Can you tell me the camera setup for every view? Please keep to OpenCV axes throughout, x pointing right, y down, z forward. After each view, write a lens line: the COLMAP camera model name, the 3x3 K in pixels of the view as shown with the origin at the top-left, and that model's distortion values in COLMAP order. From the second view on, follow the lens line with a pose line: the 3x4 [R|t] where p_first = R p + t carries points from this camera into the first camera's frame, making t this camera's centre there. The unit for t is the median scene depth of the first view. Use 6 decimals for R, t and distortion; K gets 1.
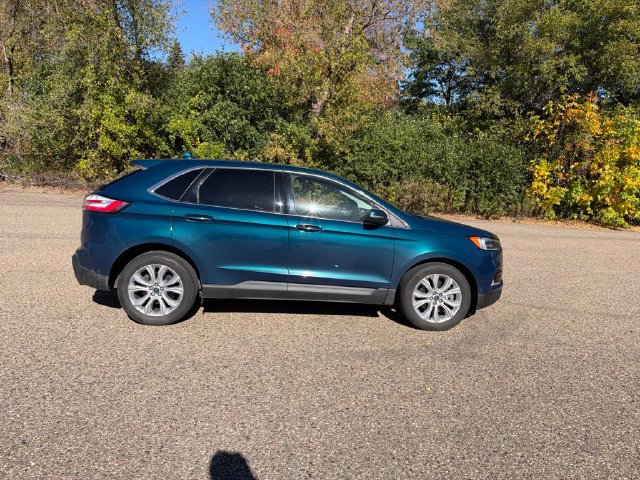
lens RADIAL K [[462.0, 0, 324.6], [0, 462.0, 238.5], [0, 0, 1]] dist [0.010800, -0.030070]
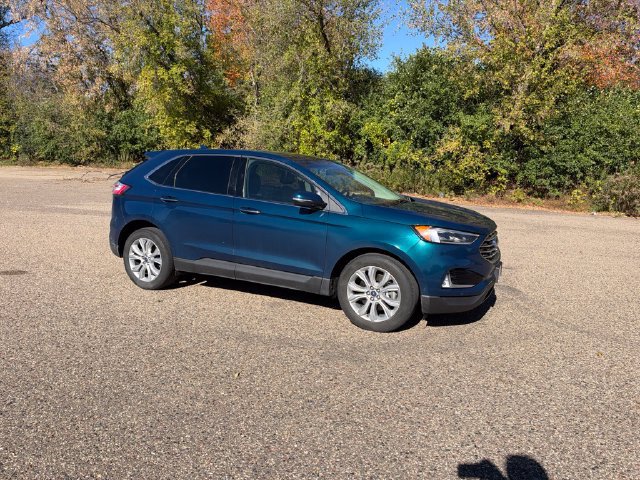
lens RADIAL K [[462.0, 0, 322.6], [0, 462.0, 236.9], [0, 0, 1]] dist [0.010800, -0.030070]
pose [[0.853508, 0.046155, -0.519031, 0.606803], [-0.050140, 0.998722, 0.006360, 0.020520], [0.518661, 0.020596, 0.854732, 0.197915]]
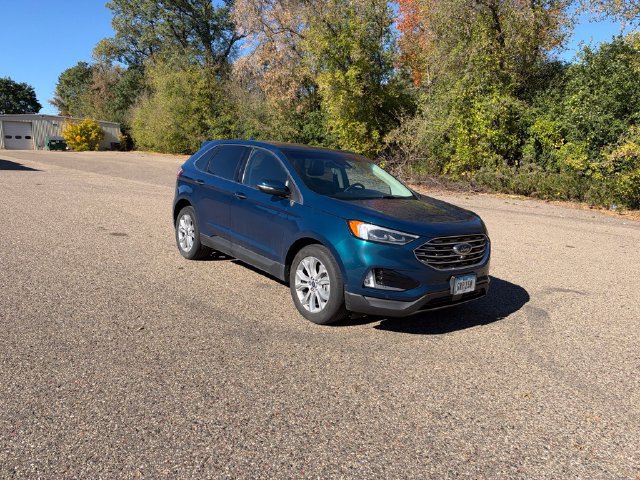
lens RADIAL K [[462.0, 0, 326.4], [0, 462.0, 235.6], [0, 0, 1]] dist [0.010800, -0.030070]
pose [[0.564668, 0.118586, -0.816754, 0.959170], [-0.143868, 0.988615, 0.044075, -0.005232], [0.812682, 0.092617, 0.575300, 0.504992]]
